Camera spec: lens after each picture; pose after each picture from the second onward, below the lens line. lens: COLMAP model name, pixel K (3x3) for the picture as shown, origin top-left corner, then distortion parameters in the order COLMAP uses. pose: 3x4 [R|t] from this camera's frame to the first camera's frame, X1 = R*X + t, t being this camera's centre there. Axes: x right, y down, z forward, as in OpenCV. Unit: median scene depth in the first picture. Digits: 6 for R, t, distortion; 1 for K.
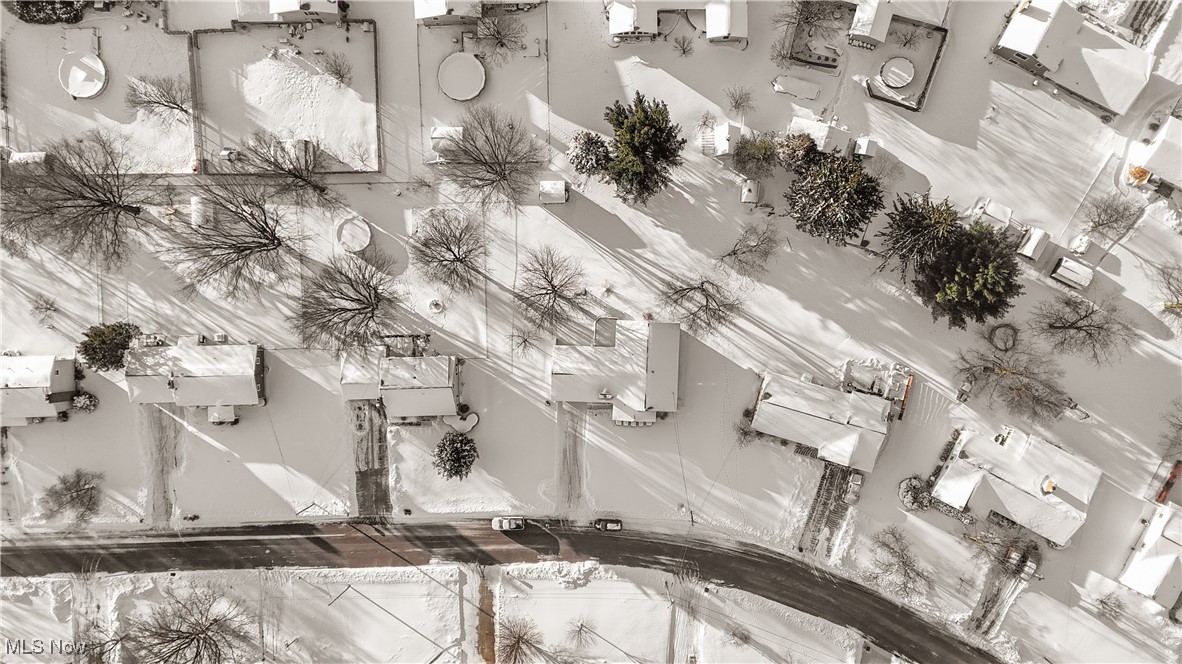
lens RADIAL K [[804.4, 0, 589.4], [0, 804.4, 330.1], [0, 0, 1]] dist [-0.026221, -0.004462]
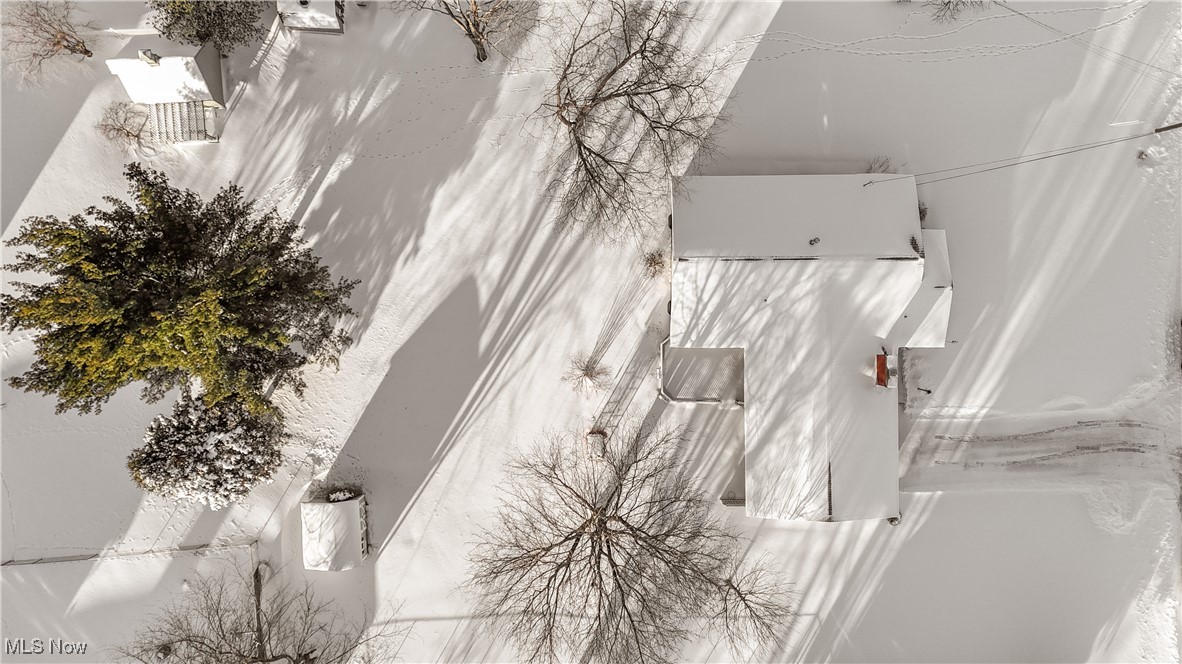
lens RADIAL K [[804.4, 0, 590.8], [0, 804.4, 336.8], [0, 0, 1]] dist [-0.026221, -0.004462]
pose [[-0.043476, -0.999051, -0.002493, 0.040875], [0.998988, -0.043501, 0.011409, -0.053027], [-0.011506, -0.001995, 0.999932, 0.627083]]
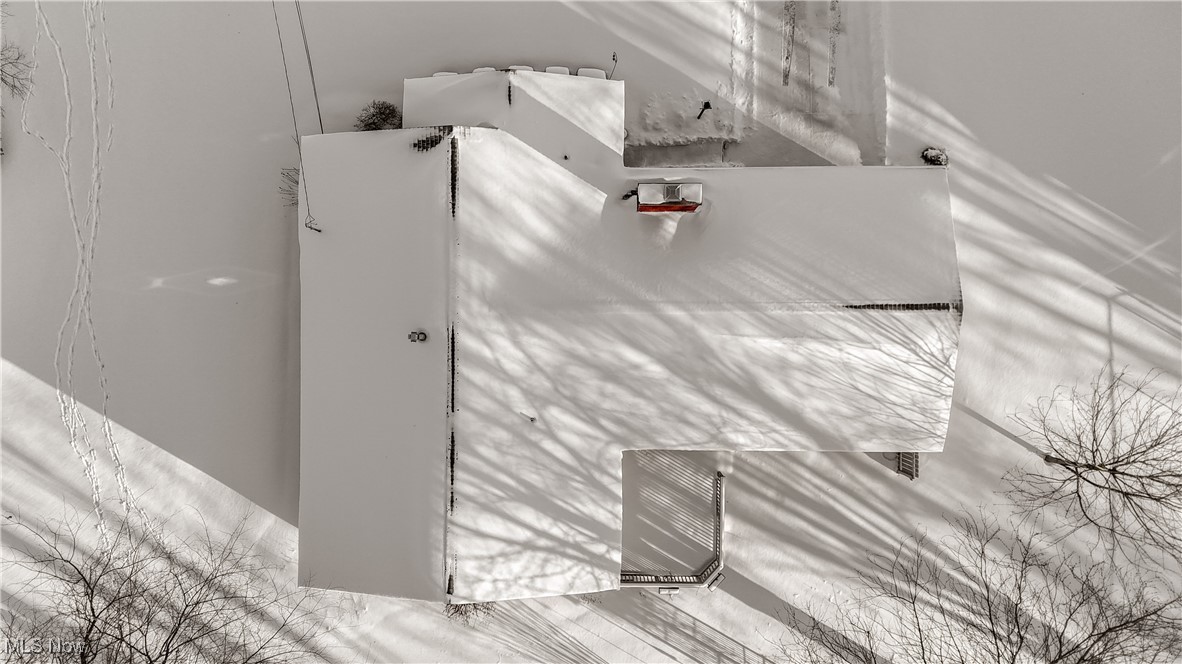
lens RADIAL K [[804.4, 0, 585.4], [0, 804.4, 330.9], [0, 0, 1]] dist [-0.026221, -0.004462]
pose [[-0.998044, 0.031733, 0.053866, 0.029042], [-0.029519, -0.998706, 0.041414, 0.043253], [0.055110, 0.039743, 0.997689, 0.796066]]
